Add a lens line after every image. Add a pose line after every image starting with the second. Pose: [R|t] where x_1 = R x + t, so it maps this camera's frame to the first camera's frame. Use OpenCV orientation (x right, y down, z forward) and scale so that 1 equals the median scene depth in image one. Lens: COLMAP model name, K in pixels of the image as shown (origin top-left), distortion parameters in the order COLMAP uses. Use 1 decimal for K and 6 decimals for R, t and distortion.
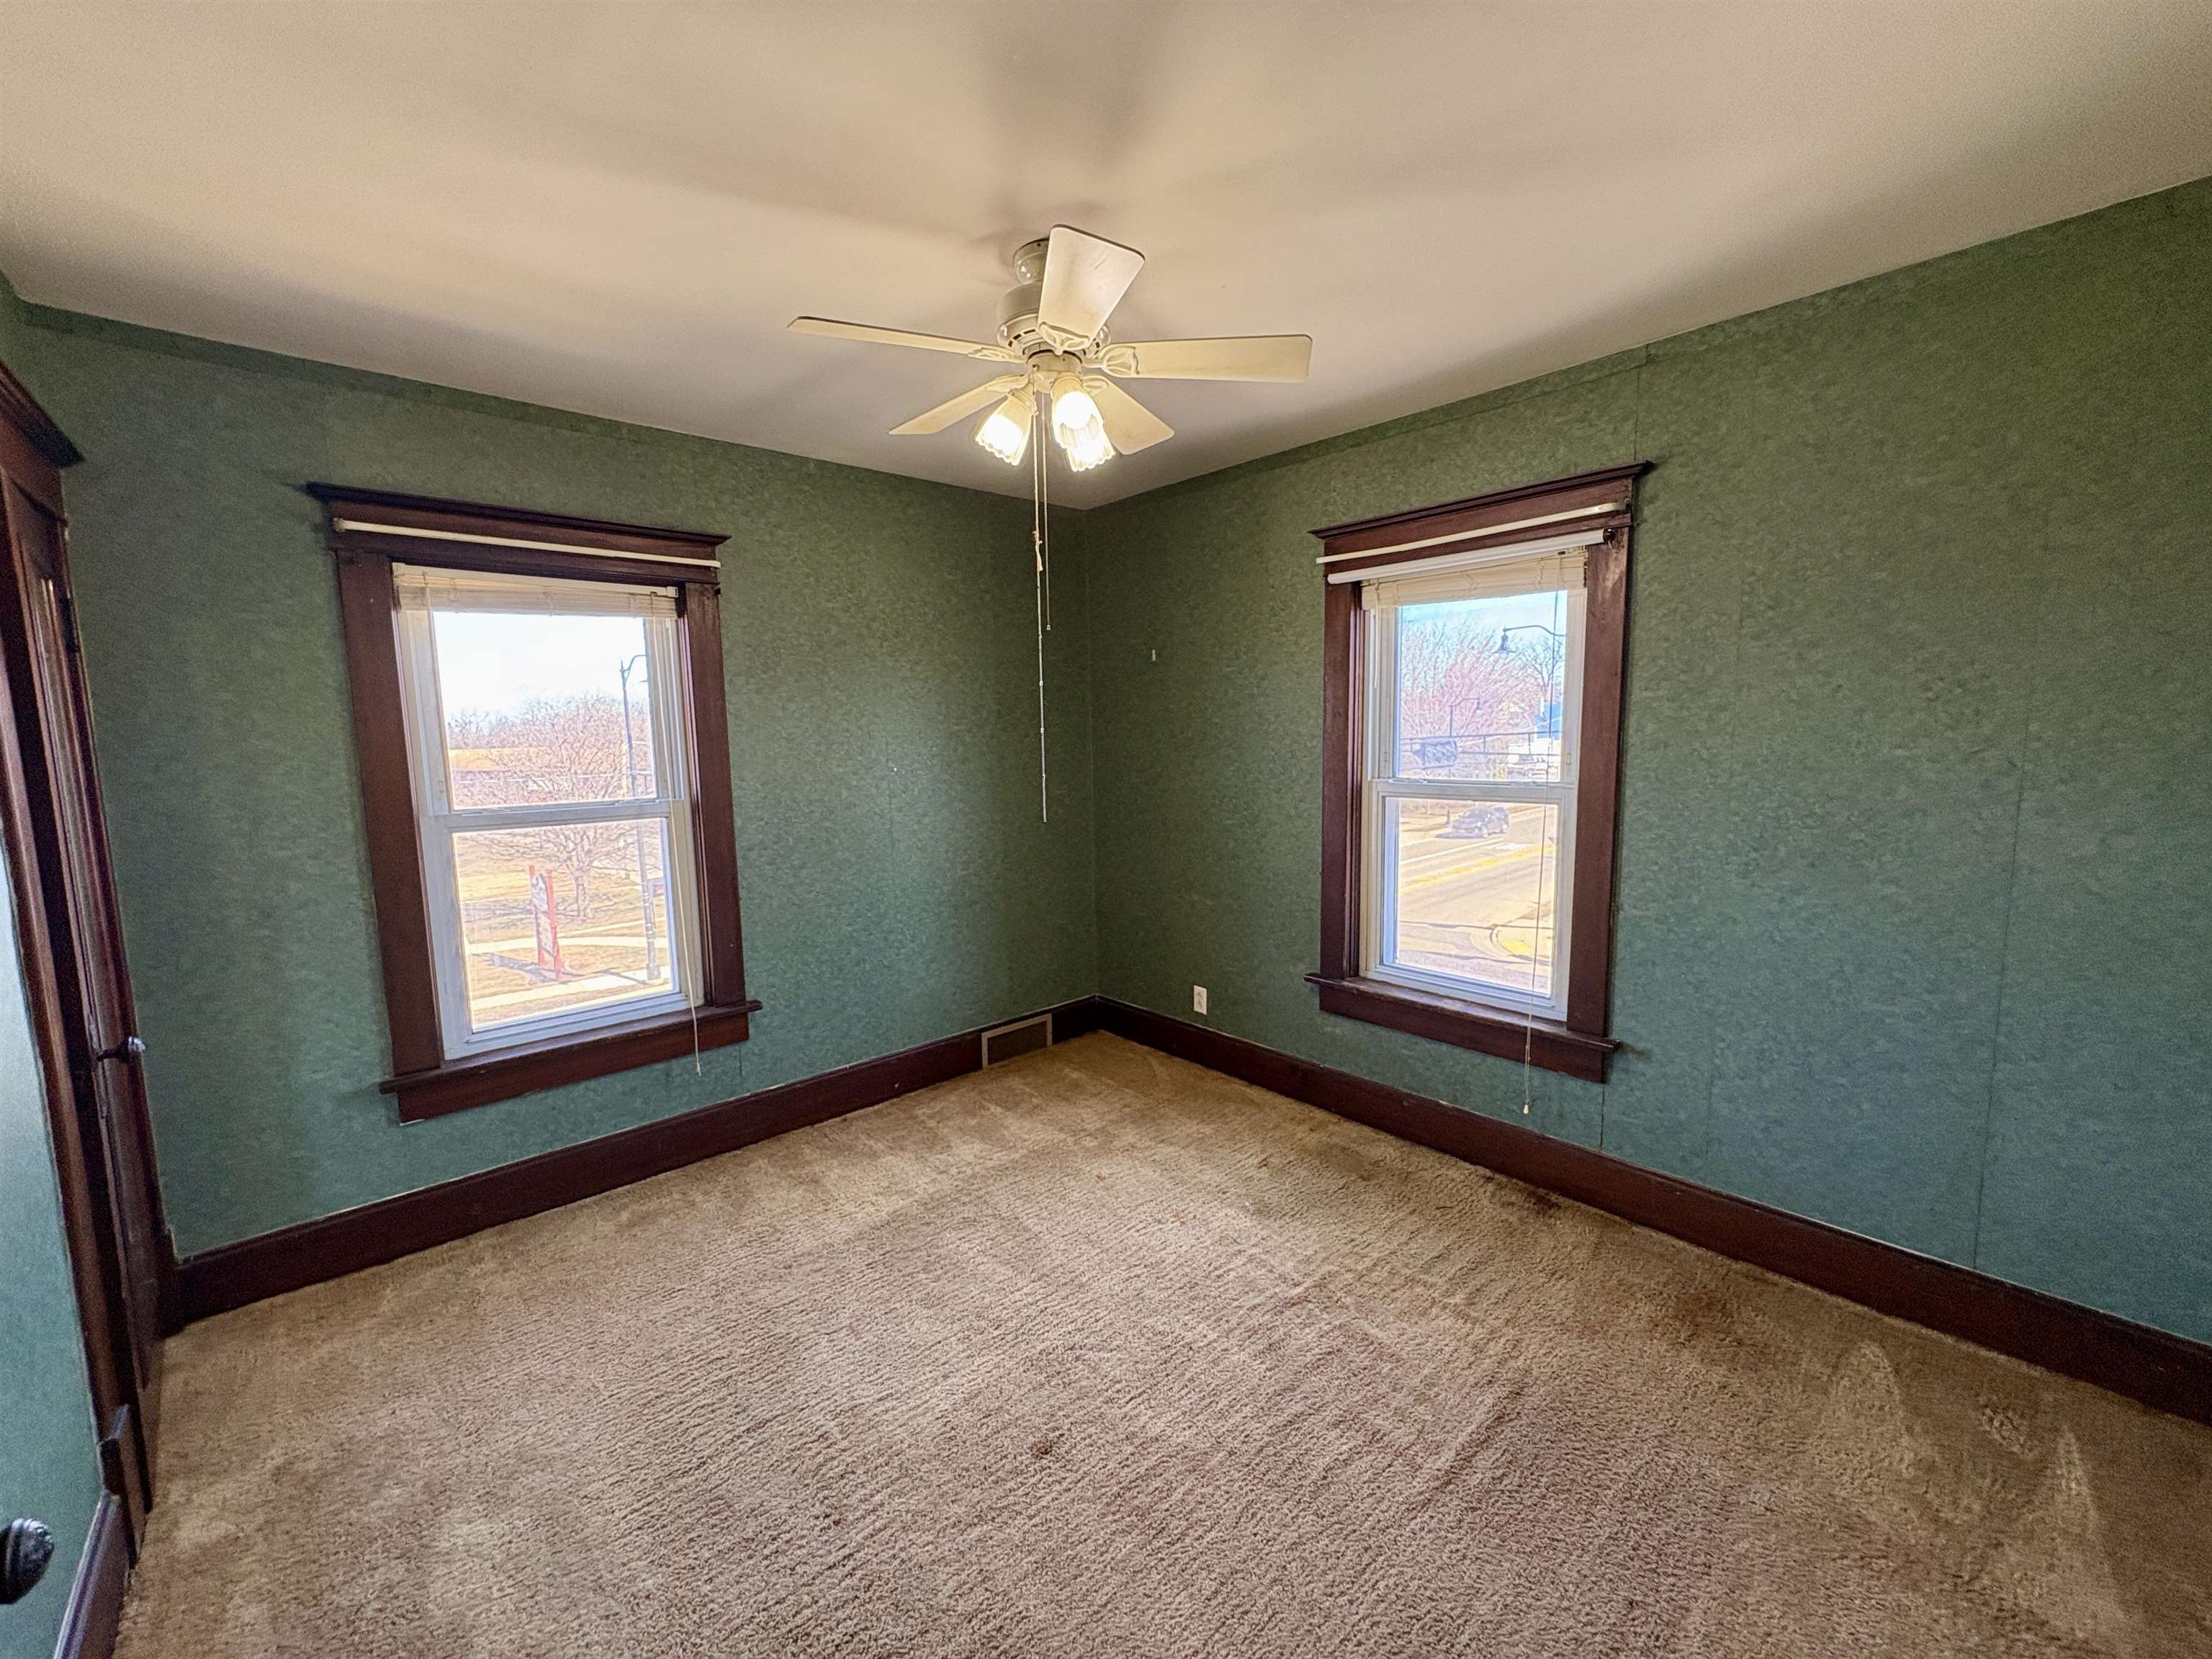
lens RADIAL K [[884.0, 0, 1106.0], [0, 884.0, 829.5], [0, 0, 1]] dist [0.000232, 0.000510]
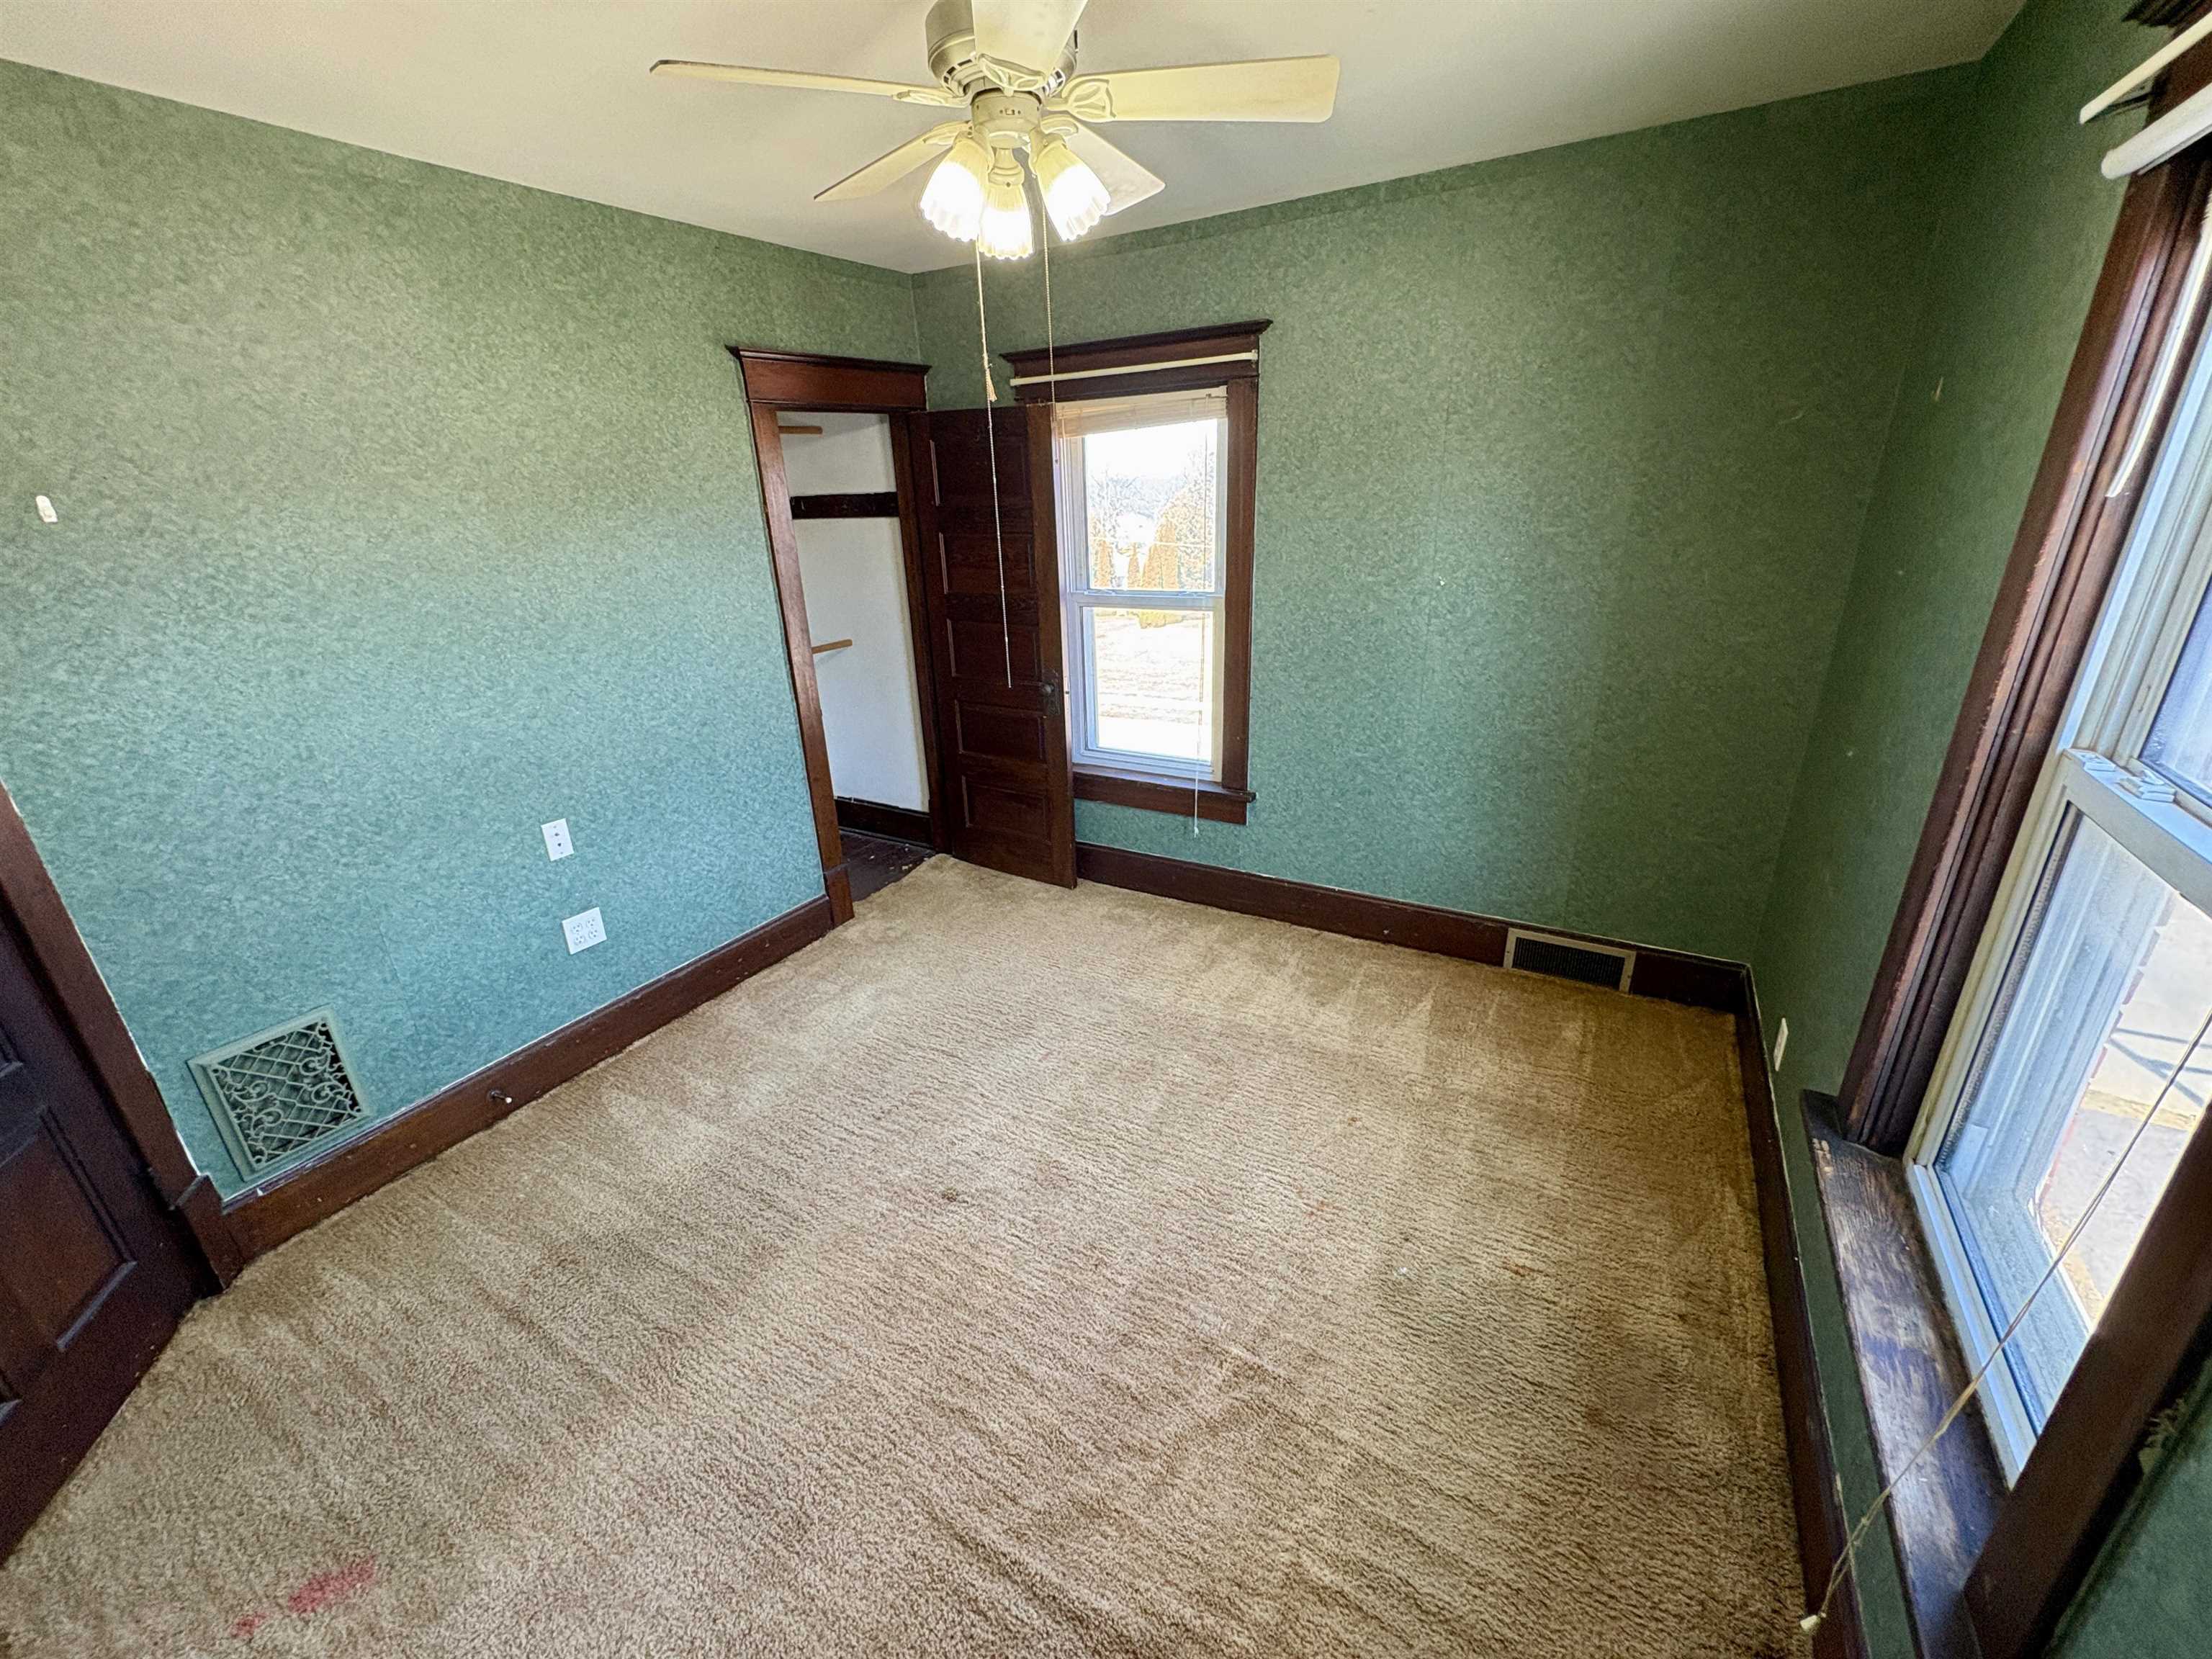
lens RADIAL K [[890.6, 0, 1110.0], [0, 890.6, 825.4], [0, 0, 1]] dist [0.000623, 0.000376]
pose [[0.301499, 0.346224, -0.888385, 0.542296], [-0.078896, 0.937606, 0.338631, -0.127295], [0.950197, -0.032007, 0.310003, 0.501194]]
